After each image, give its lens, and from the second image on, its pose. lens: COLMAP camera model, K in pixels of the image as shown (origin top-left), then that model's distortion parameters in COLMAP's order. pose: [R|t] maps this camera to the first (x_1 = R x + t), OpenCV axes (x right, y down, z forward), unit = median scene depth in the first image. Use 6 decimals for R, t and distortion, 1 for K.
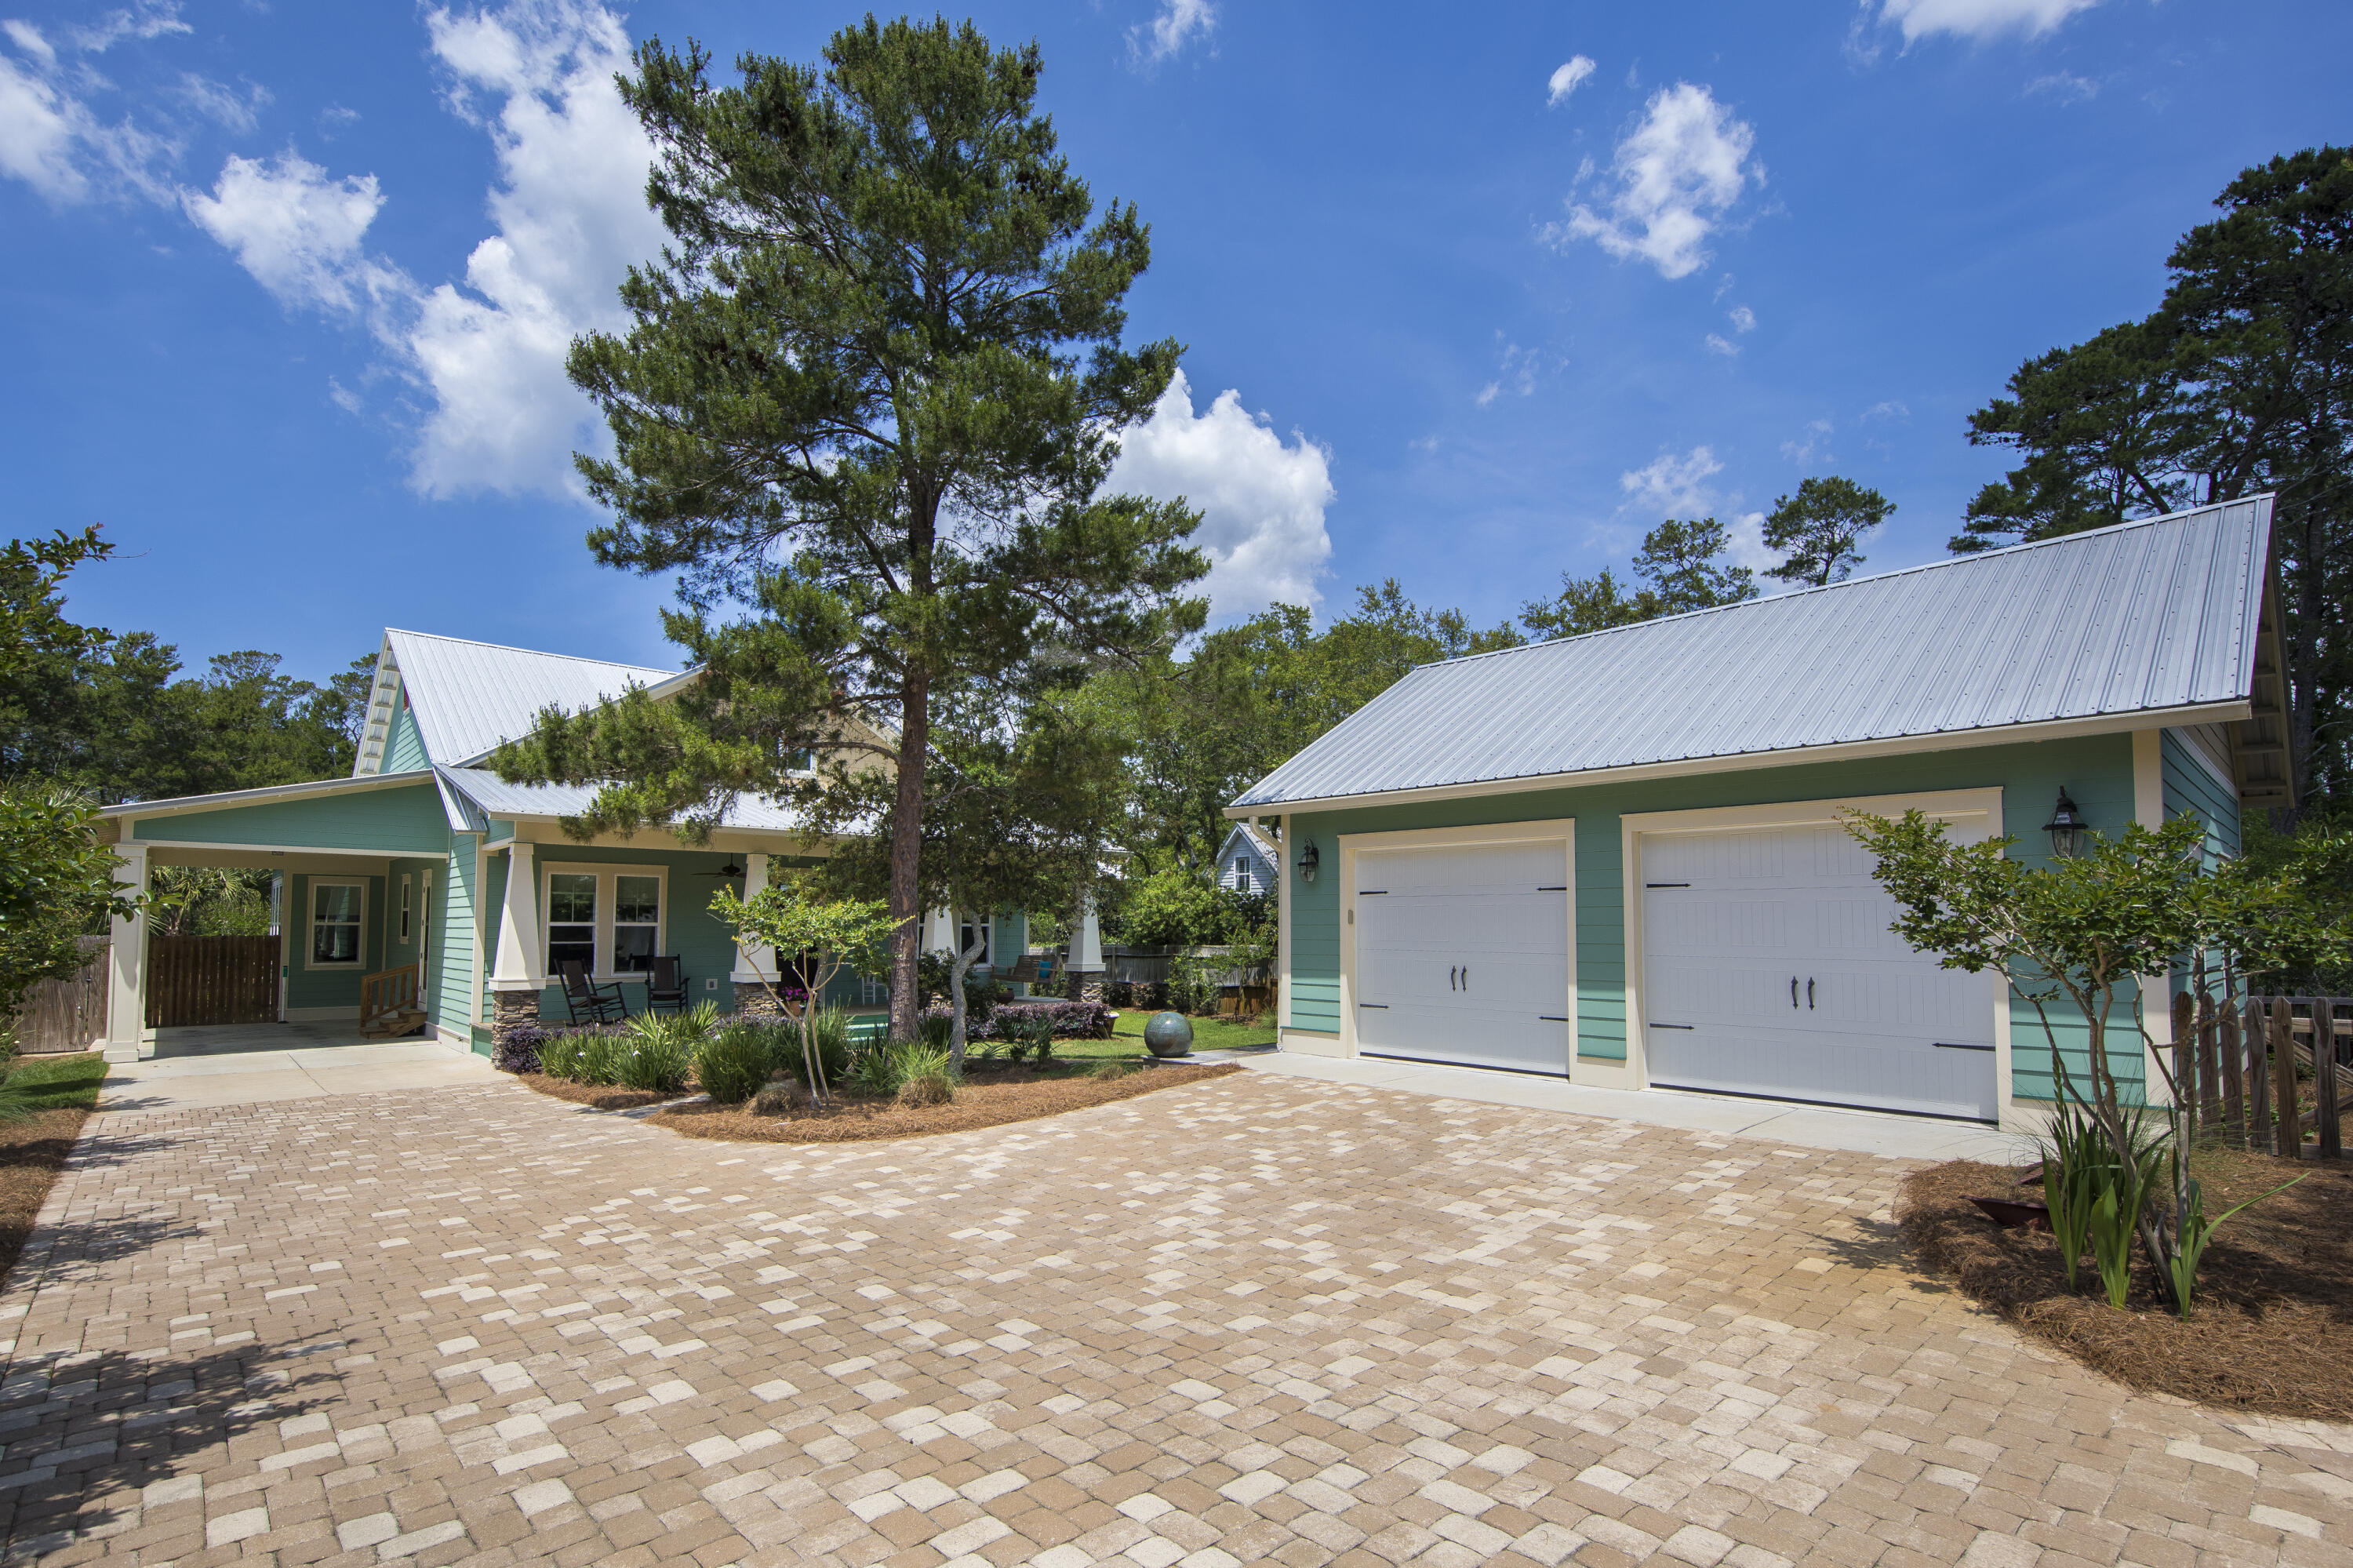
lens RADIAL K [[1113.1, 0, 1174.0], [0, 1113.1, 871.0], [0, 0, 1]] dist [0.001378, 0.000214]
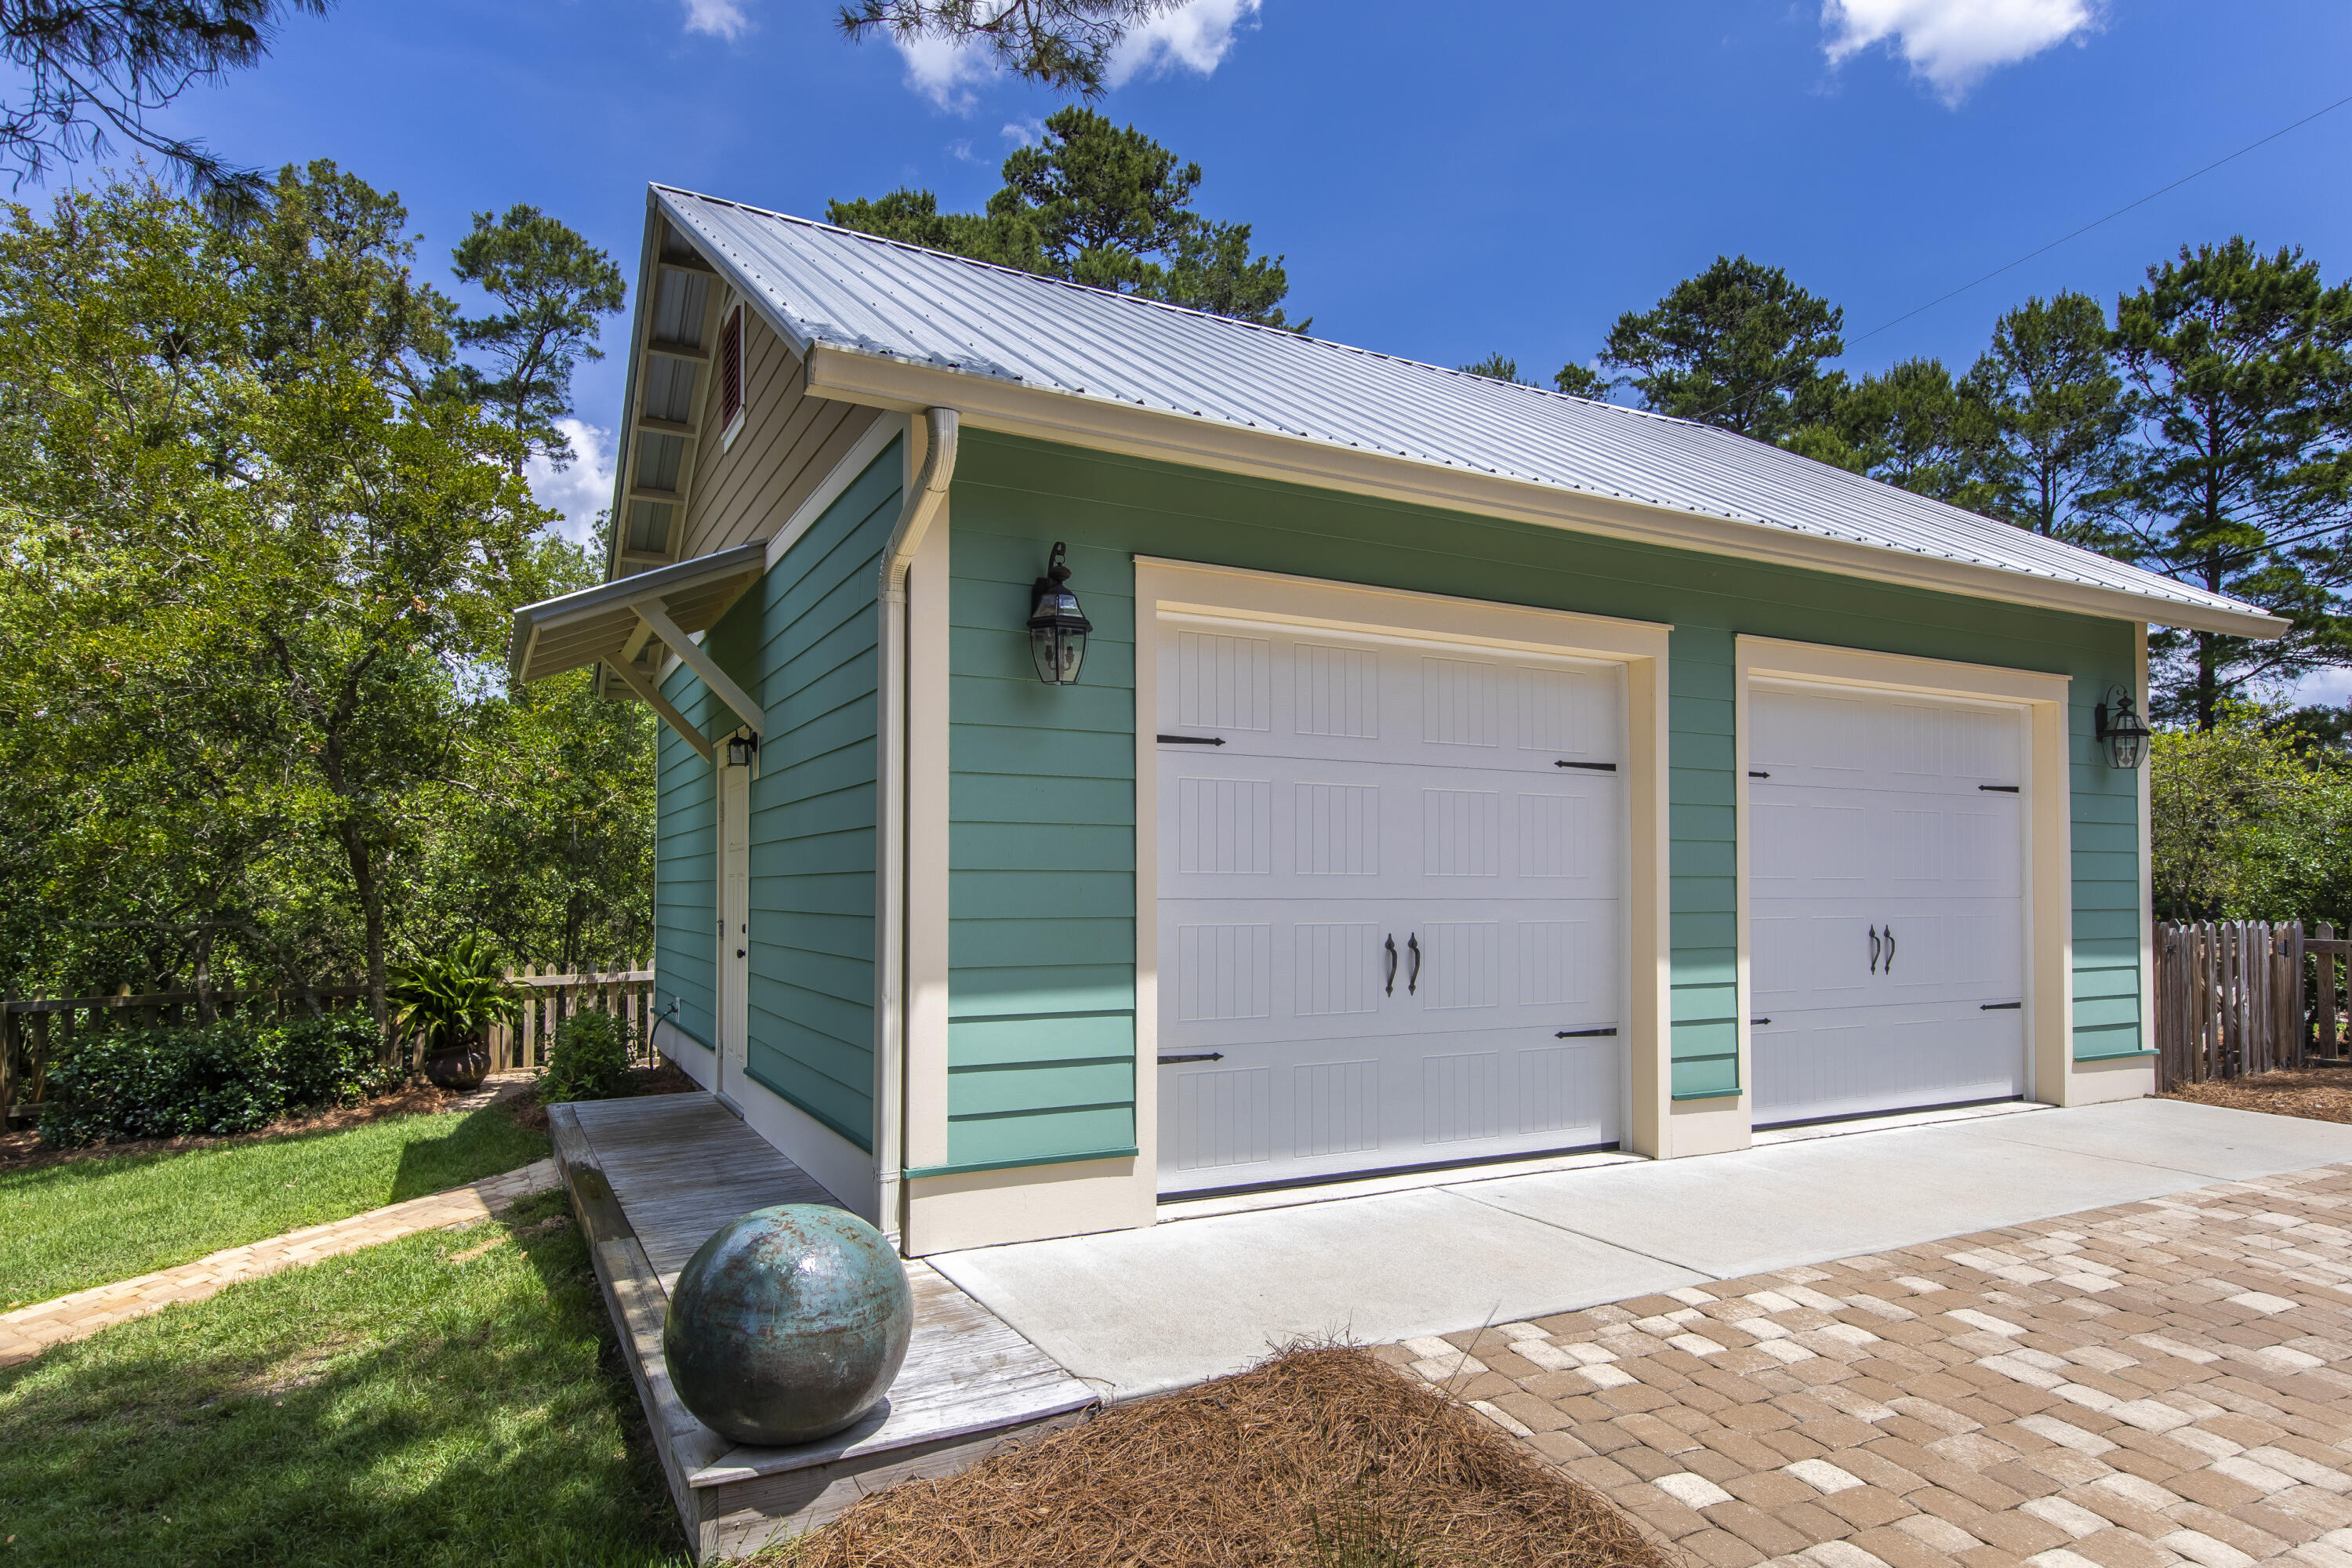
lens RADIAL K [[1355.5, 0, 1178.8], [0, 1355.5, 873.8], [0, 0, 1]] dist [-0.000255, -0.000093]
pose [[0.260125, 0.013192, 0.965485, -0.251085], [-0.046866, 0.998901, -0.001021, 0.067607], [-0.964437, -0.044983, 0.260458, 0.950532]]
